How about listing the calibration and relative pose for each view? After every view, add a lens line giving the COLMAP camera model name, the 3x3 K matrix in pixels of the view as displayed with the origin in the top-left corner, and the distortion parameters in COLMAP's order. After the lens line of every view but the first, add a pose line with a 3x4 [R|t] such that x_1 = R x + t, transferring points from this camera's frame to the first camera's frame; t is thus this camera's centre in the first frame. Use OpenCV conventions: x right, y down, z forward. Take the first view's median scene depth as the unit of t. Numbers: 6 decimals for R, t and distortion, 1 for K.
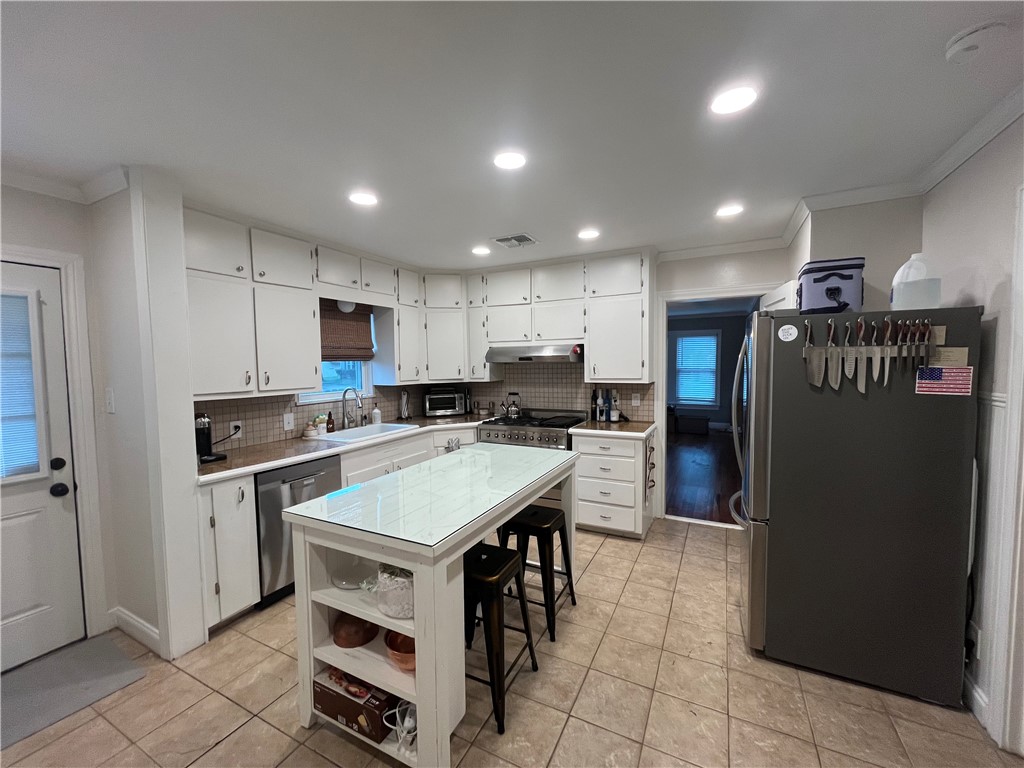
lens RADIAL K [[410.9, 0, 511.6], [0, 410.9, 385.7], [0, 0, 1]] dist [-0.001407, 0.000052]
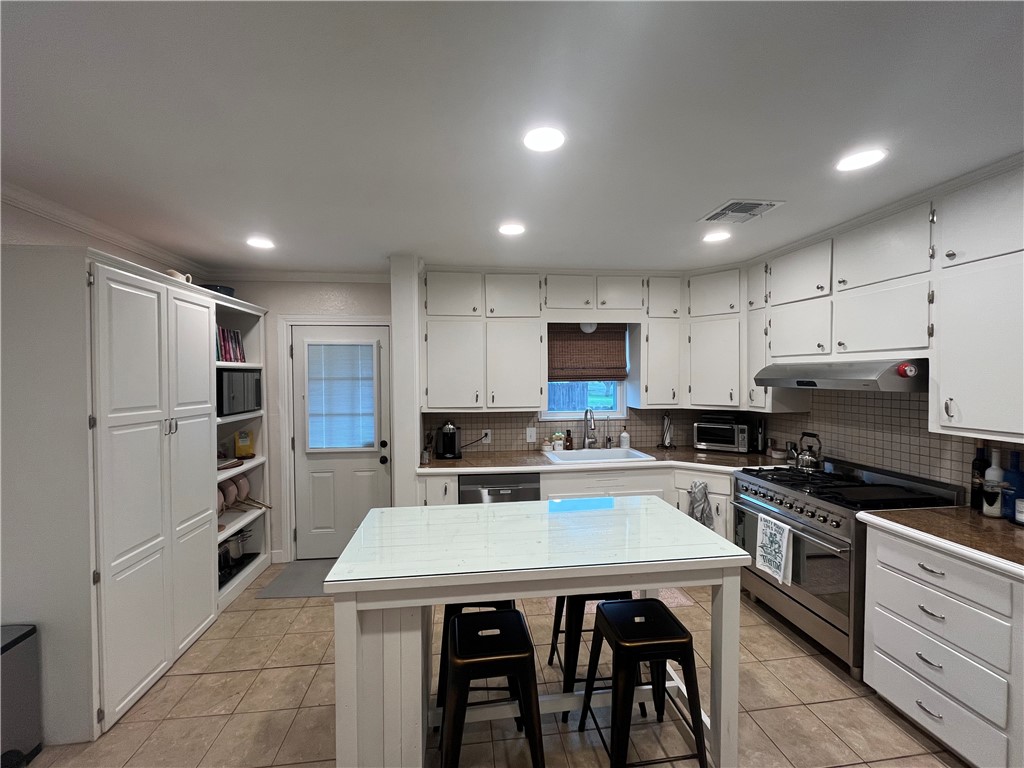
lens RADIAL K [[410.9, 0, 512.0], [0, 410.9, 384.1], [0, 0, 1]] dist [-0.001407, 0.000052]
pose [[0.567437, 0.028084, -0.822938, 0.306150], [-0.048378, 0.998829, 0.000728, -0.043382], [0.821994, 0.039399, 0.568131, 0.268412]]
